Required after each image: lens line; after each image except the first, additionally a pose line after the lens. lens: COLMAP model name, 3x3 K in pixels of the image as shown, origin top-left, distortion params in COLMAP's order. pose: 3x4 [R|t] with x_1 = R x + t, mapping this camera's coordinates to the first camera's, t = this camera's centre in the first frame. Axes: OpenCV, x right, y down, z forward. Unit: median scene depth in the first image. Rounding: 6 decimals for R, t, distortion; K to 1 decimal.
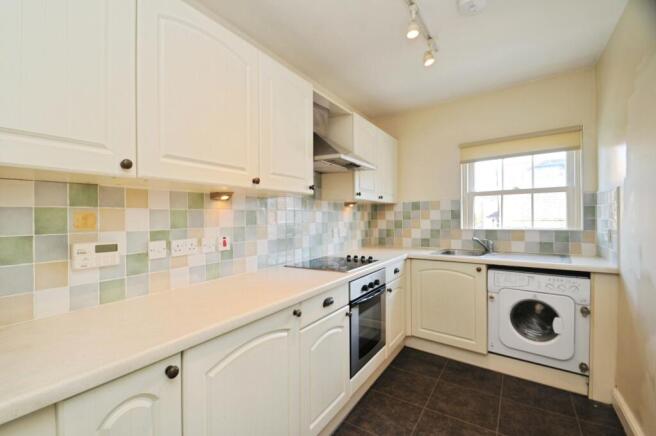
lens RADIAL K [[295.1, 0, 306.5], [0, 295.1, 217.6], [0, 0, 1]] dist [-0.022766, -0.000209]
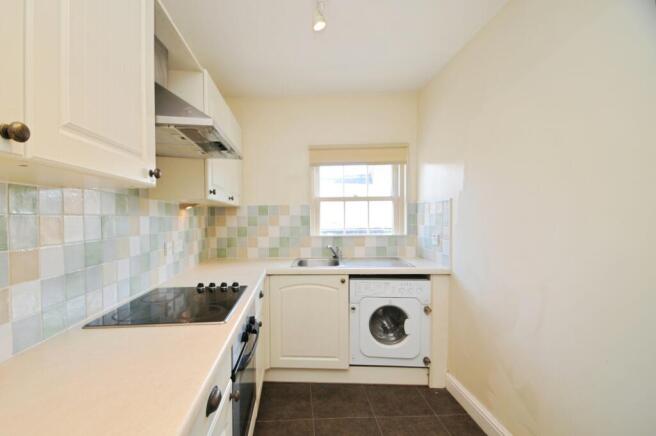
lens RADIAL K [[290.5, 0, 306.1], [0, 290.5, 224.9], [0, 0, 1]] dist [0.012468, -0.014626]
pose [[0.789042, -0.008591, 0.614280, -0.072345], [-0.002715, 0.999844, 0.017472, -0.016817], [-0.614334, -0.015454, 0.788895, 0.347480]]
